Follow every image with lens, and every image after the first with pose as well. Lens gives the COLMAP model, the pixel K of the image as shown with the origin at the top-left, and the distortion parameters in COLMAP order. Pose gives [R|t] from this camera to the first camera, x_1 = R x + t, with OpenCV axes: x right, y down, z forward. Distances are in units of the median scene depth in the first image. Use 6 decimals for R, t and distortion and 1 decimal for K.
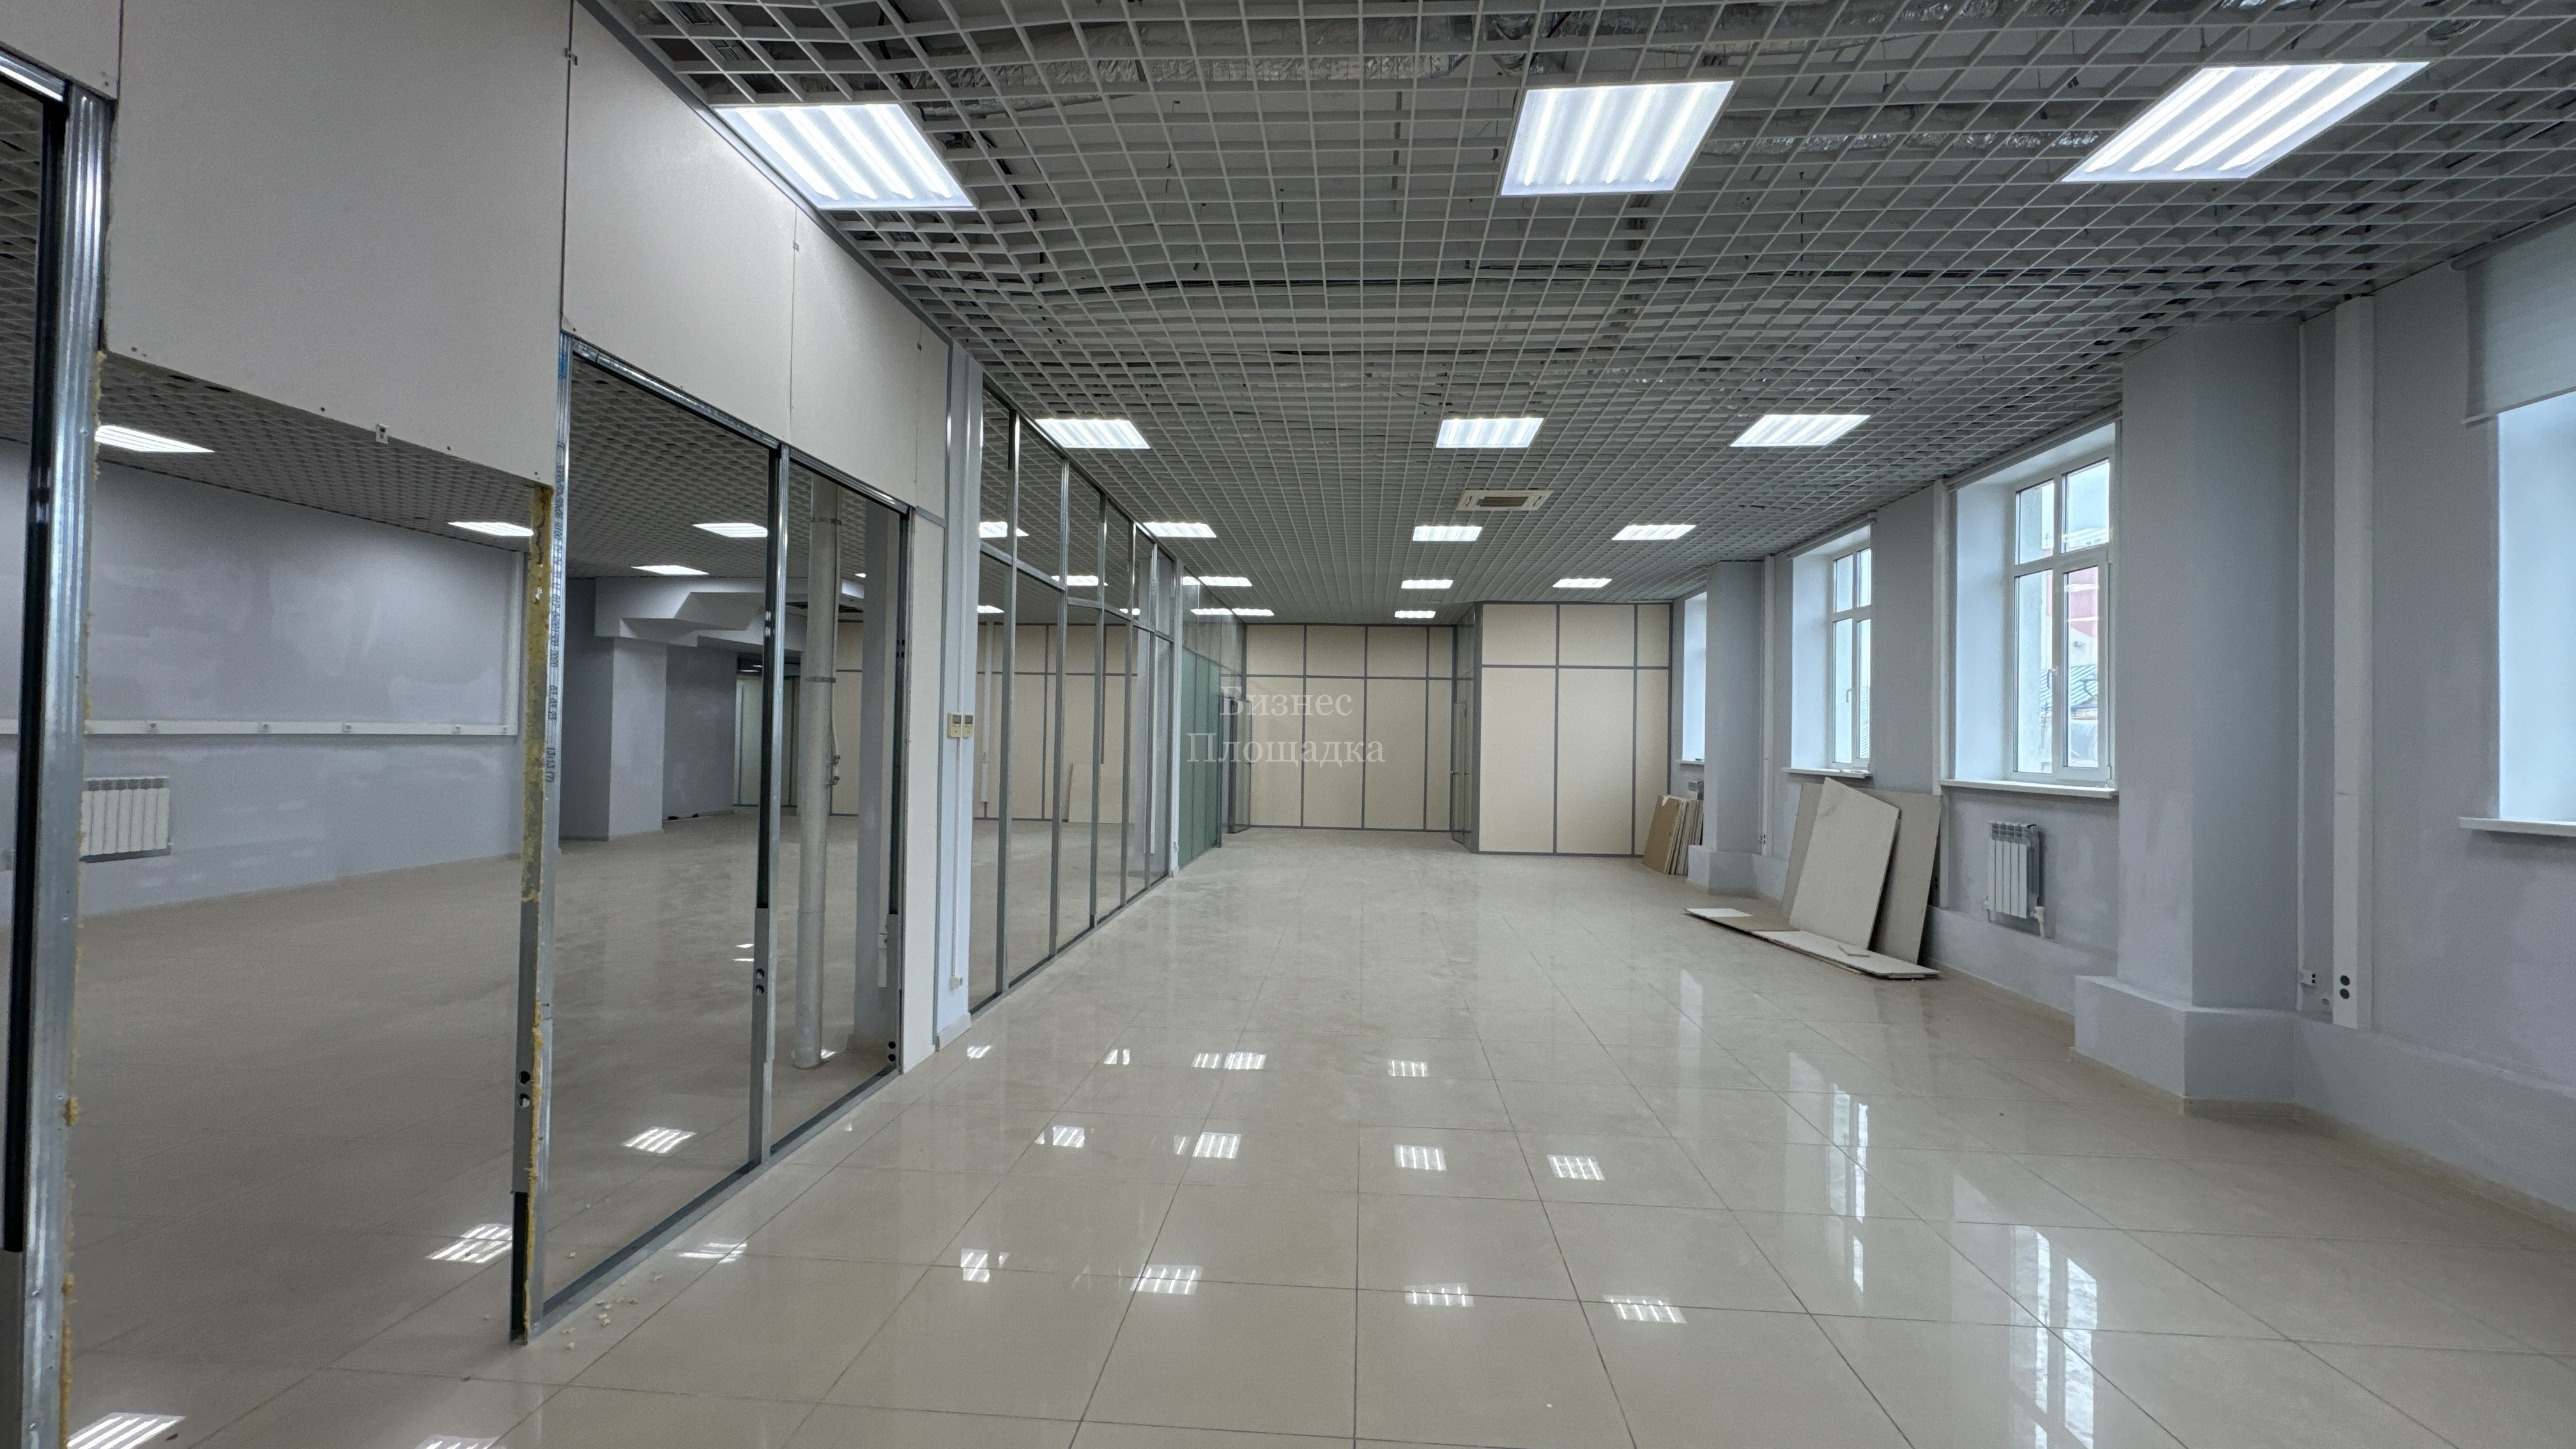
lens RADIAL K [[1031.4, 0, 1286.2], [0, 1031.4, 720.0], [0, 0, 1]] dist [0.001270, 0.000111]
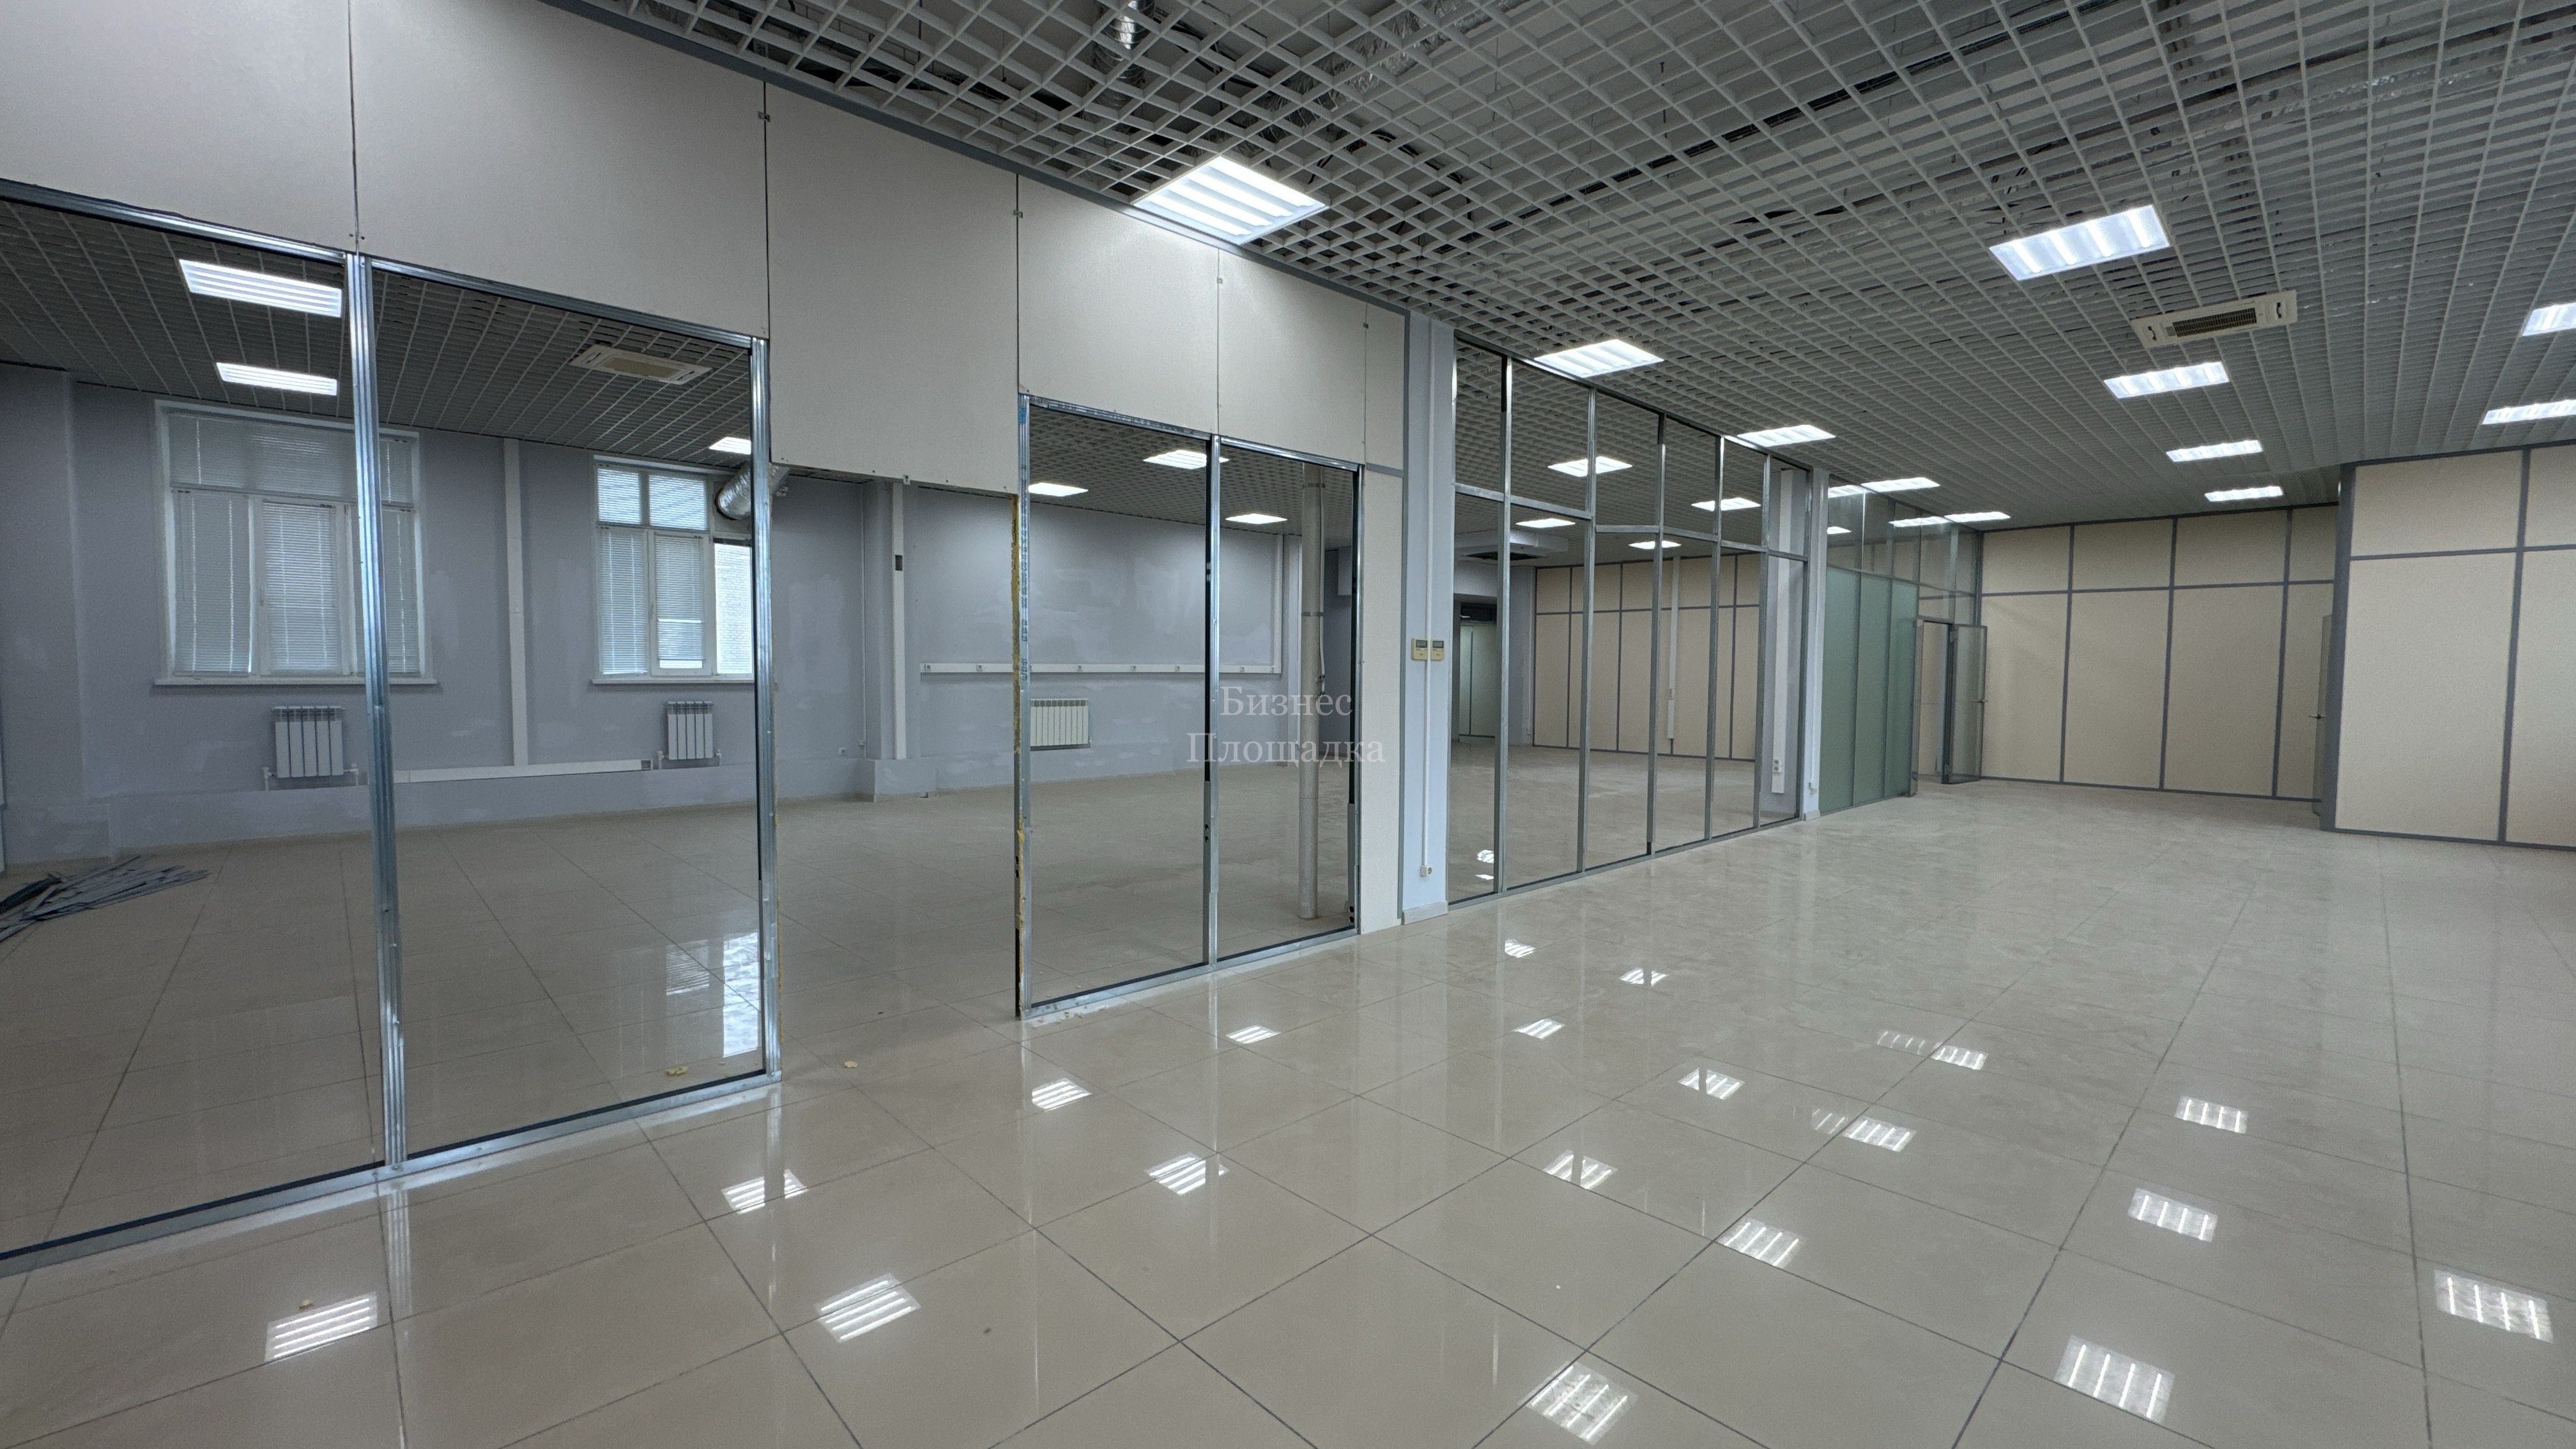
lens RADIAL K [[1031.4, 0, 1284.7], [0, 1031.4, 718.1], [0, 0, 1]] dist [0.001270, 0.000111]
pose [[0.737966, 0.018665, -0.674580, 0.220024], [0.015965, 0.998855, 0.045102, 0.017729], [0.674649, -0.044053, 0.736823, 0.030048]]
